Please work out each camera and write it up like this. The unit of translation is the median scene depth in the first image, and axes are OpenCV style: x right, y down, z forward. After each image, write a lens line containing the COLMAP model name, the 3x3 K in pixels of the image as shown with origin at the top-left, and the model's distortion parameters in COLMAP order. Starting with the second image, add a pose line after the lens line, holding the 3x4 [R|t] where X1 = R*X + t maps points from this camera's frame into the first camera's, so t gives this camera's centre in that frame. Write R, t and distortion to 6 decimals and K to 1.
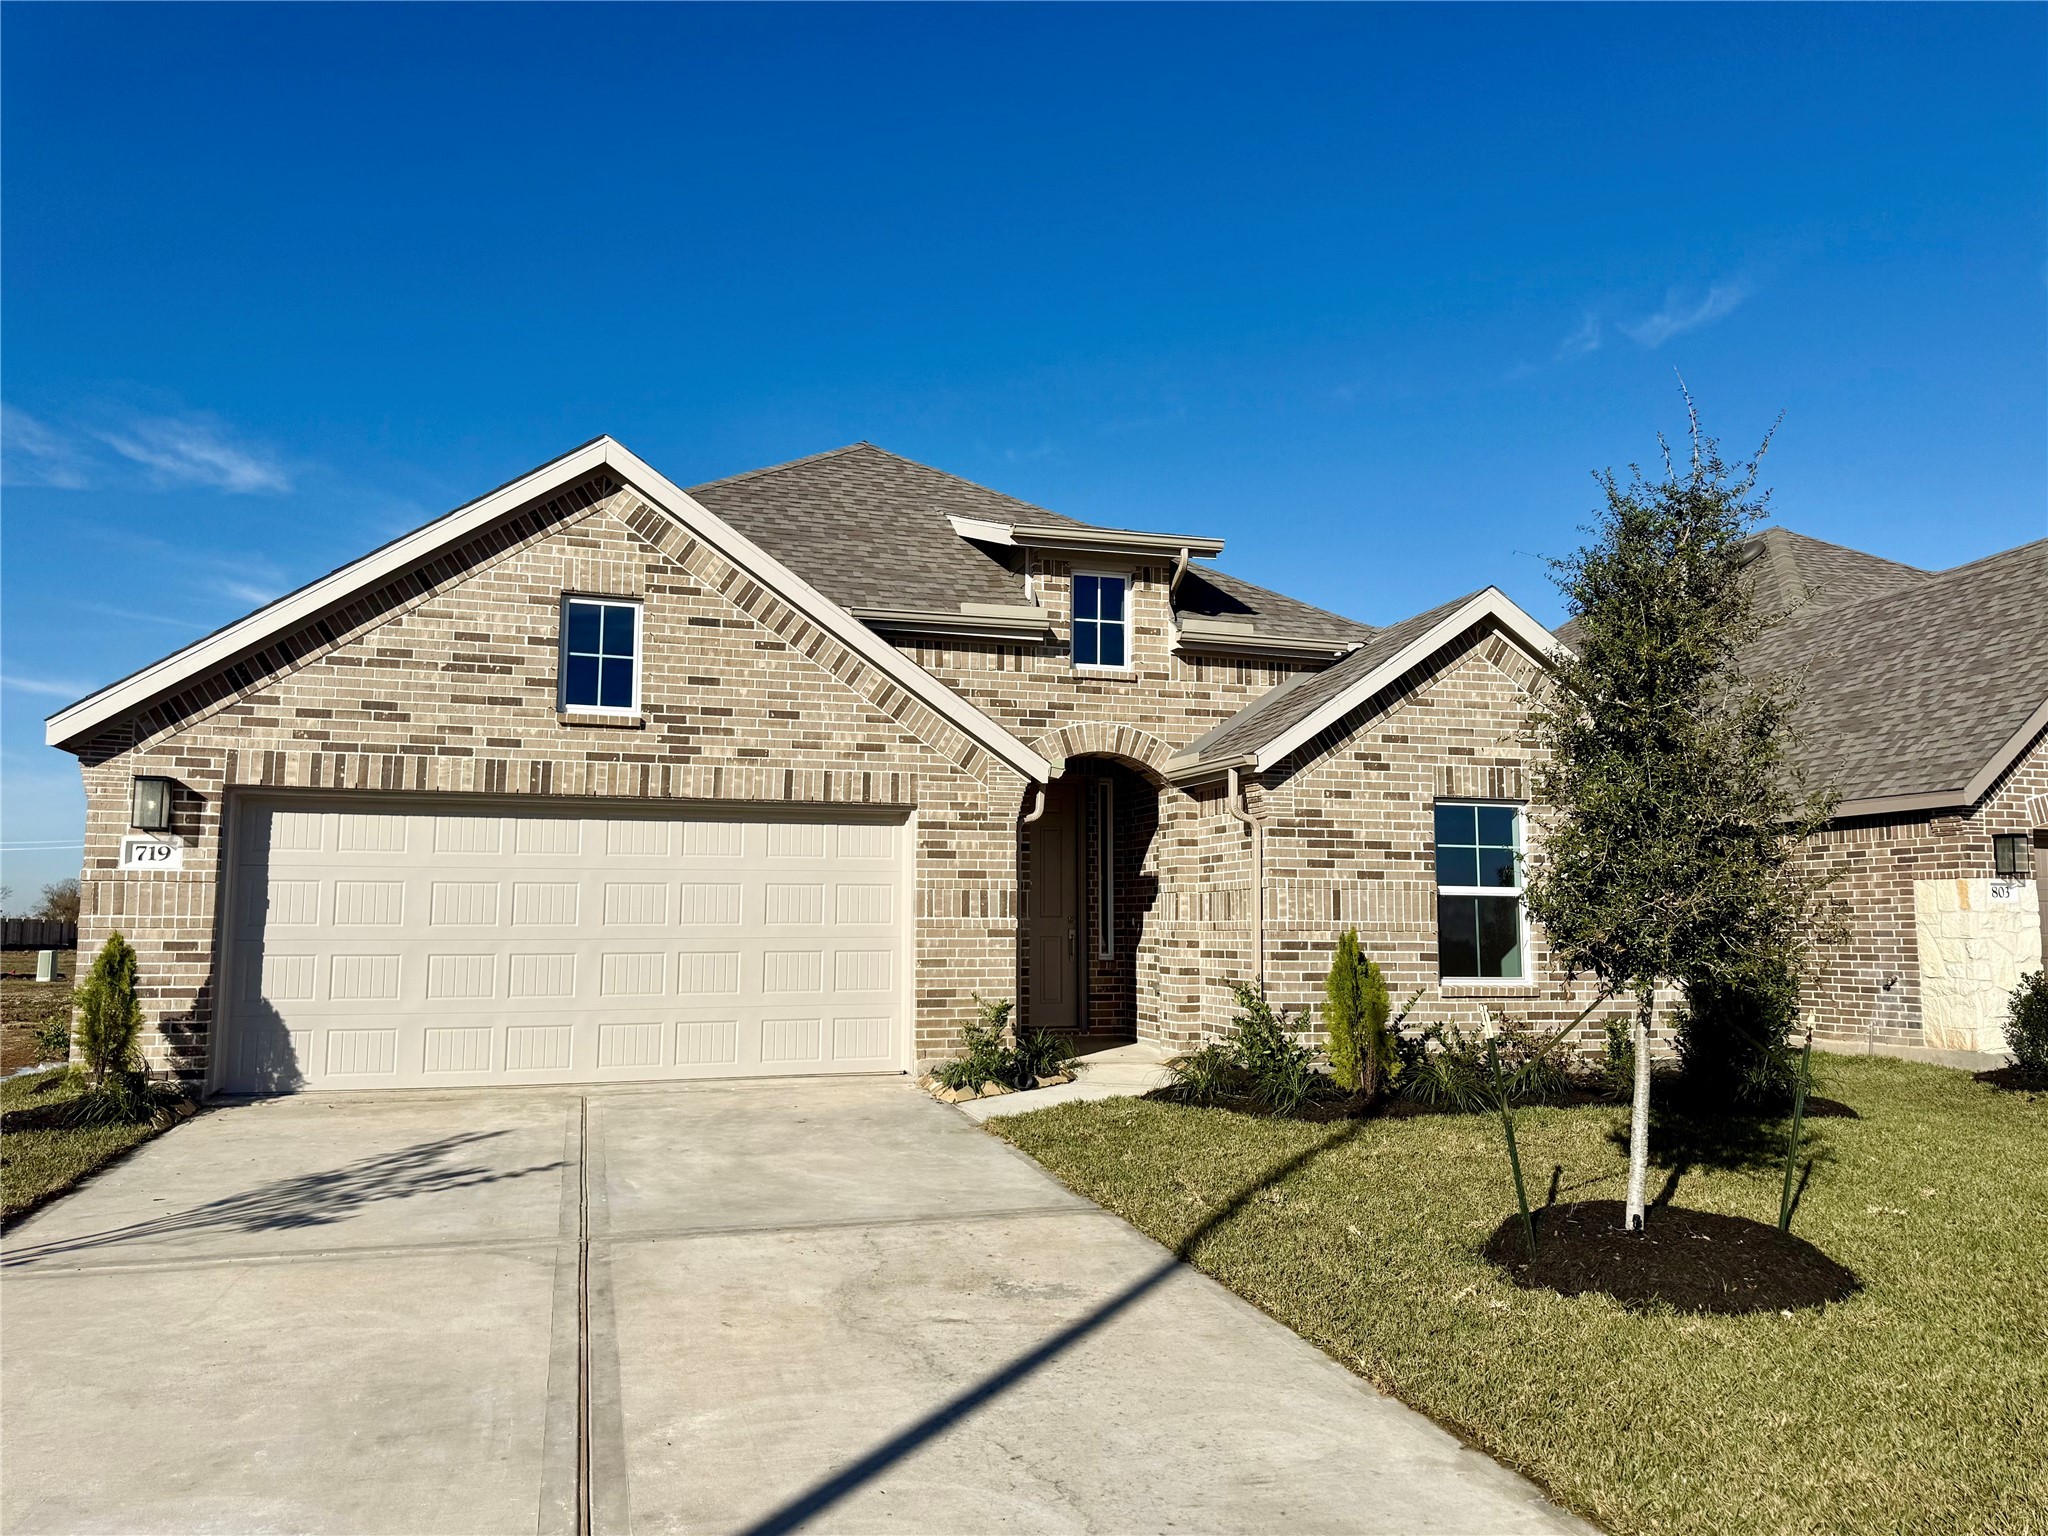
lens RADIAL K [[1404.3, 0, 1024.0], [0, 1404.3, 768.0], [0, 0, 1]] dist [0.034199, -0.037440]
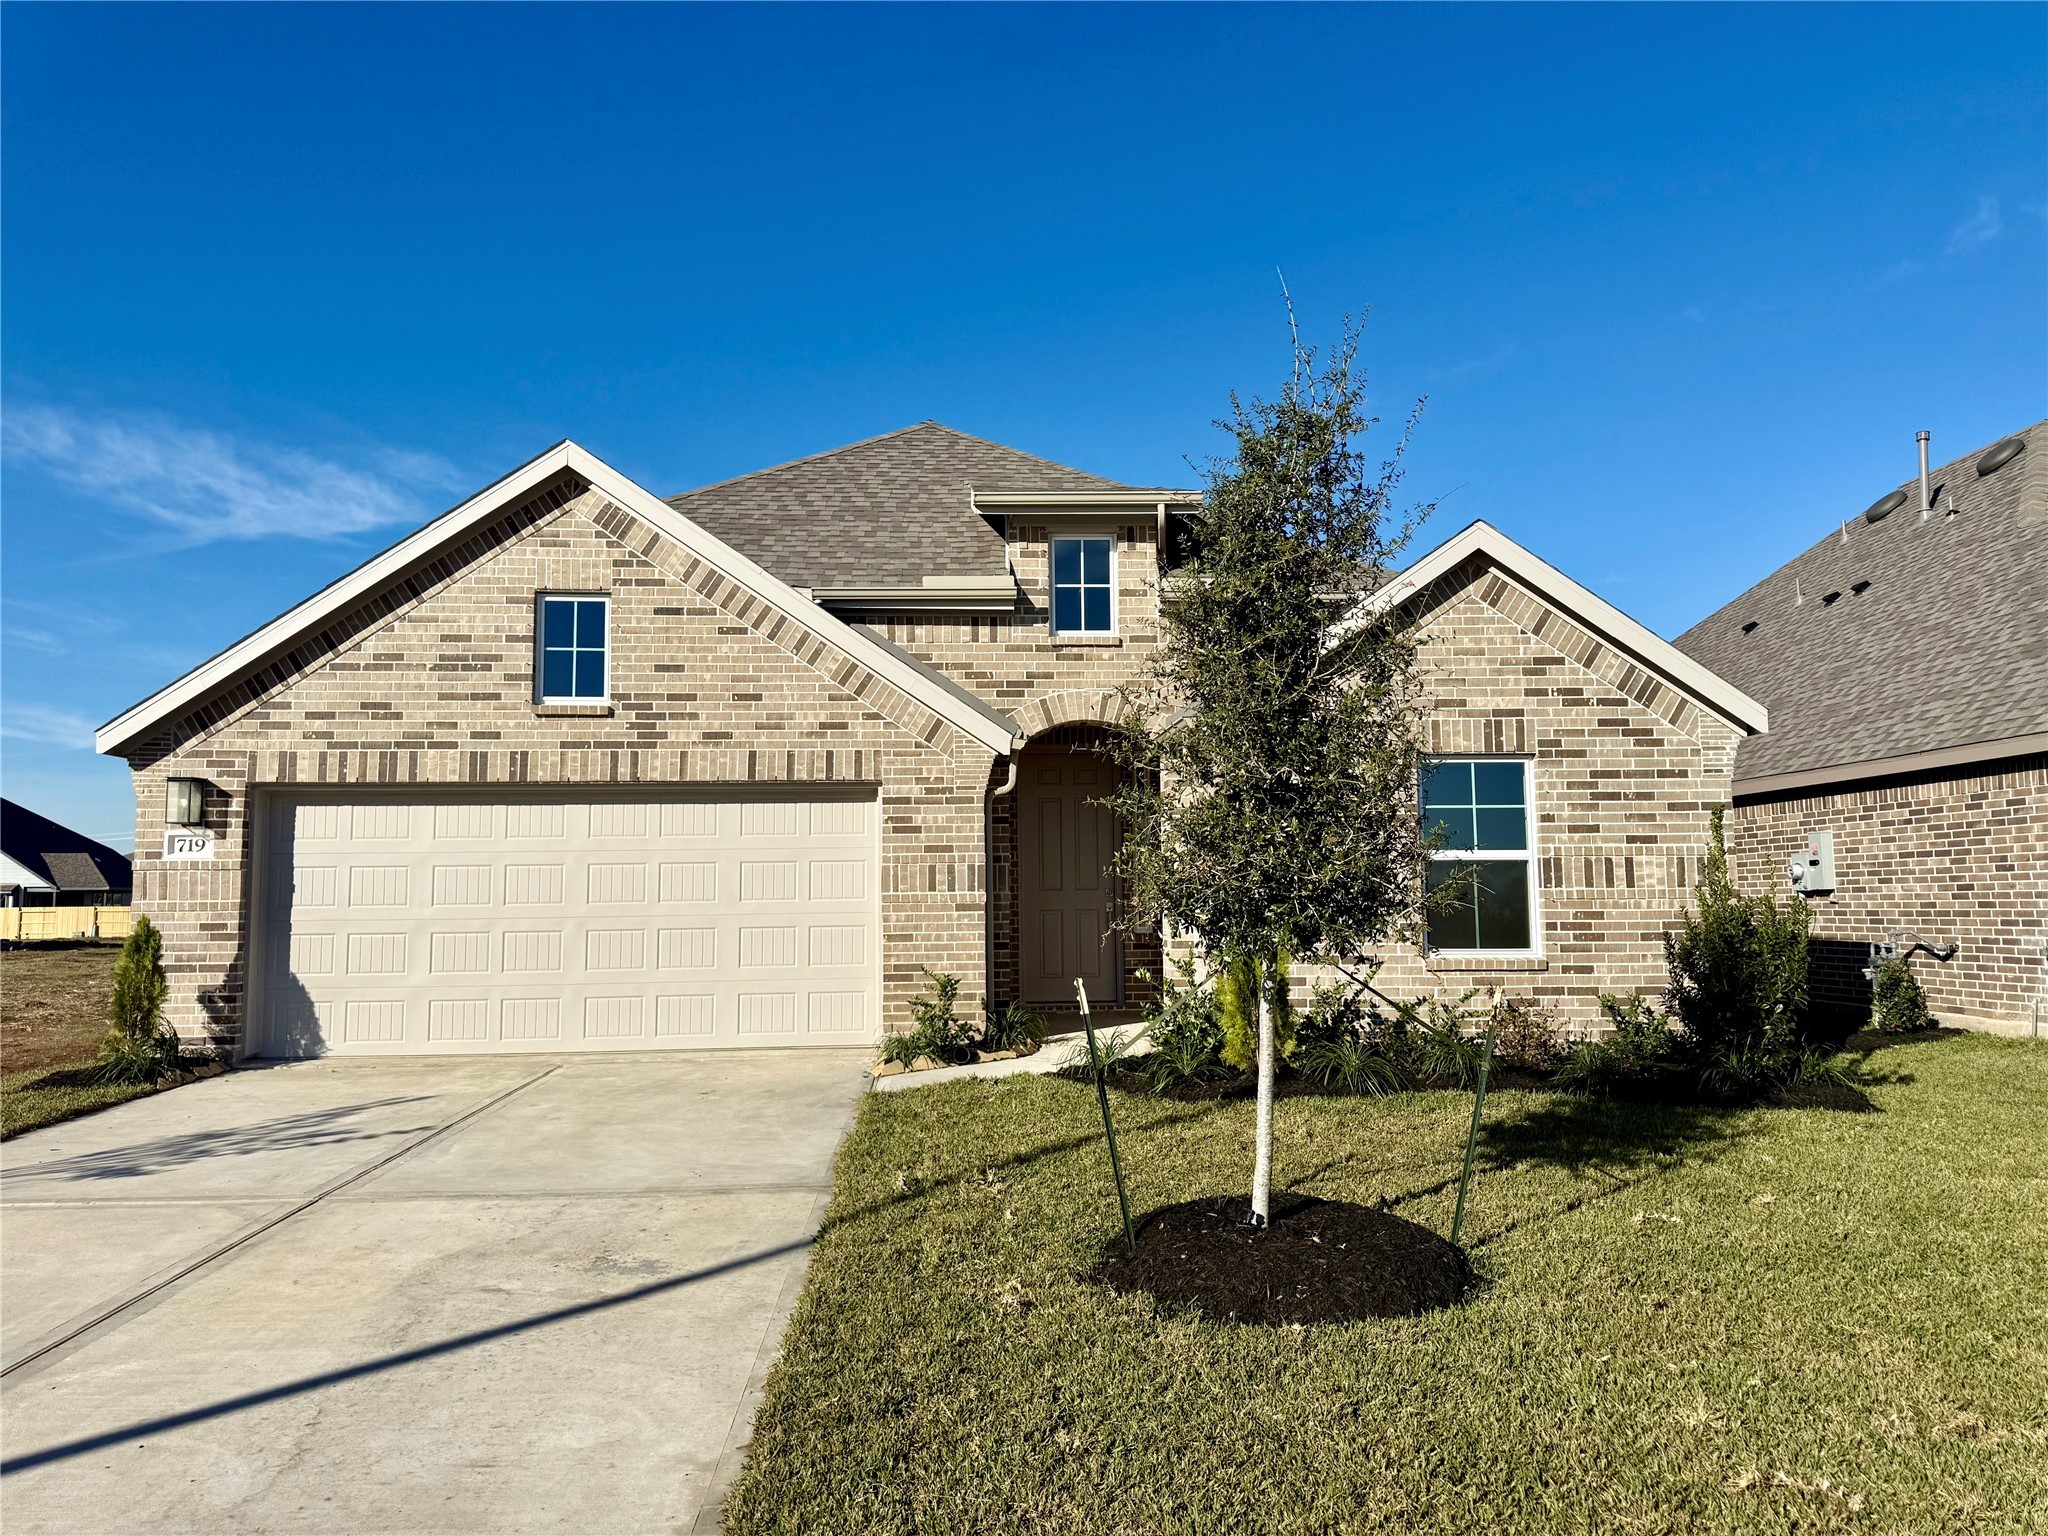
lens RADIAL K [[1404.3, 0, 1024.0], [0, 1404.3, 768.0], [0, 0, 1]] dist [0.034199, -0.037440]
pose [[0.972825, -0.033924, -0.229041, 0.267132], [0.038272, 0.999161, 0.014568, 0.006732], [0.228355, -0.022938, 0.973308, 0.047383]]
